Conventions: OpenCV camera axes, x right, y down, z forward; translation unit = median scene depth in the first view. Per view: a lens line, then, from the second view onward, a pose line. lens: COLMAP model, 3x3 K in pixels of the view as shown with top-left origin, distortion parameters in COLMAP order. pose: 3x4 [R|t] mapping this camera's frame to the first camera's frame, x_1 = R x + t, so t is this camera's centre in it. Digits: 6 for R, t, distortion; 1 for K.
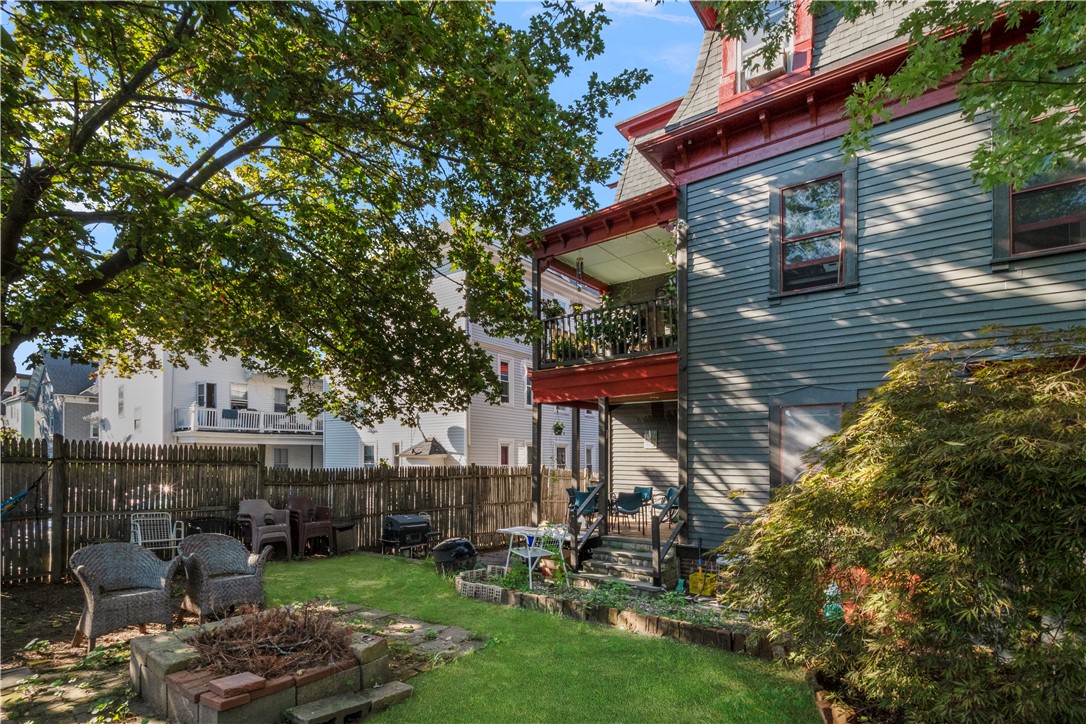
lens RADIAL K [[534.2, 0, 543.2], [0, 534.2, 451.6], [0, 0, 1]] dist [-0.001252, -0.000078]
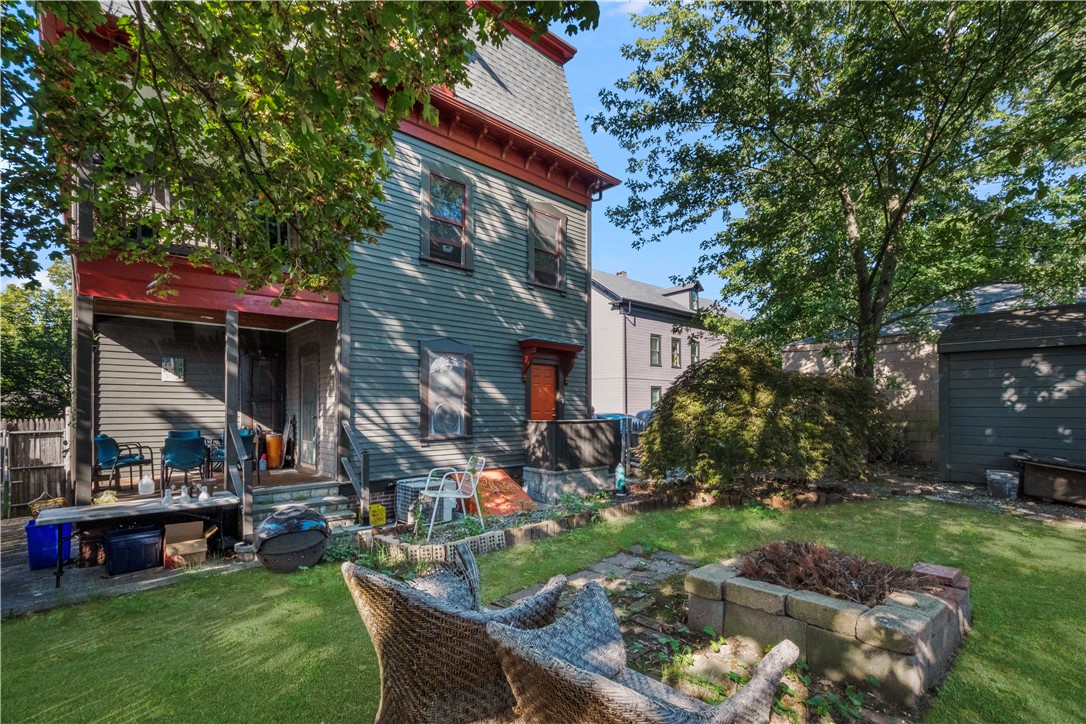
lens RADIAL K [[485.0, 0, 538.8], [0, 485.0, 399.9], [0, 0, 1]] dist [0.000432, 0.000077]
pose [[0.212974, 0.007830, 0.977026, -0.533750], [-0.011197, 0.999922, -0.005573, 0.027504], [-0.976994, -0.009753, 0.213045, 0.486525]]
